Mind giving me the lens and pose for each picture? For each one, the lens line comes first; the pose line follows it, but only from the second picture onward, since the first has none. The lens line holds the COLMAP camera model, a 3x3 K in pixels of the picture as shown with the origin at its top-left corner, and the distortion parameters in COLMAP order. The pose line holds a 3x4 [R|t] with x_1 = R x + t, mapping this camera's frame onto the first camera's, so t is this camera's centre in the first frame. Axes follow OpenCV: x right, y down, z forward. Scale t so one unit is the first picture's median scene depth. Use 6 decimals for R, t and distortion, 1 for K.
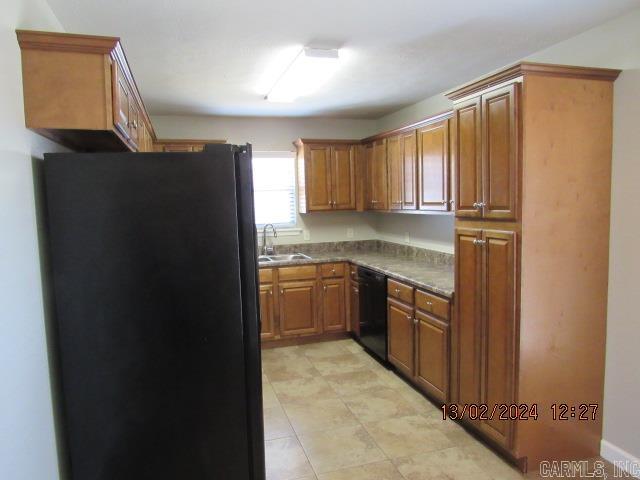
lens RADIAL K [[463.0, 0, 316.5], [0, 463.0, 239.2], [0, 0, 1]] dist [-0.004305, -0.003607]
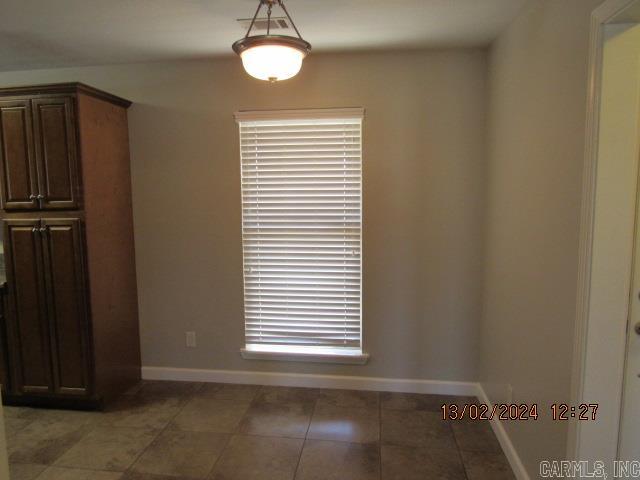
lens RADIAL K [[463.0, 0, 316.5], [0, 463.0, 239.2], [0, 0, 1]] dist [-0.004305, -0.003607]
pose [[0.406548, -0.076843, 0.910392, -0.402202], [0.082571, 0.995469, 0.047151, 0.031138], [-0.909891, 0.056003, 0.411051, -0.070523]]
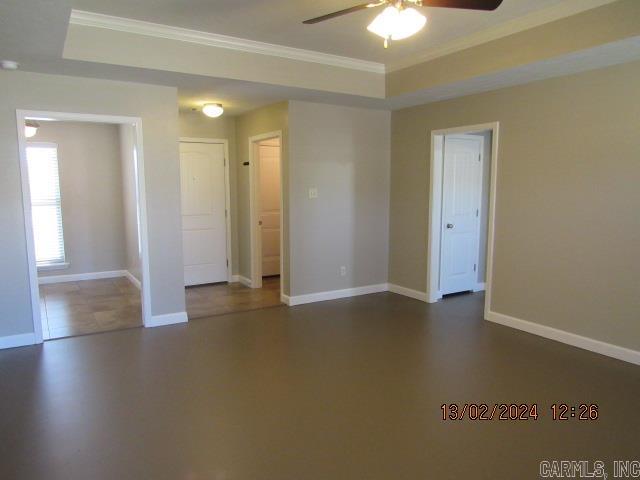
lens RADIAL K [[463.0, 0, 316.5], [0, 463.0, 239.2], [0, 0, 1]] dist [-0.004305, -0.003607]
pose [[-0.254511, -0.089235, 0.962944, -2.068419], [0.093618, 0.988784, 0.116373, 0.109871], [-0.962528, 0.119767, -0.243302, -0.381909]]
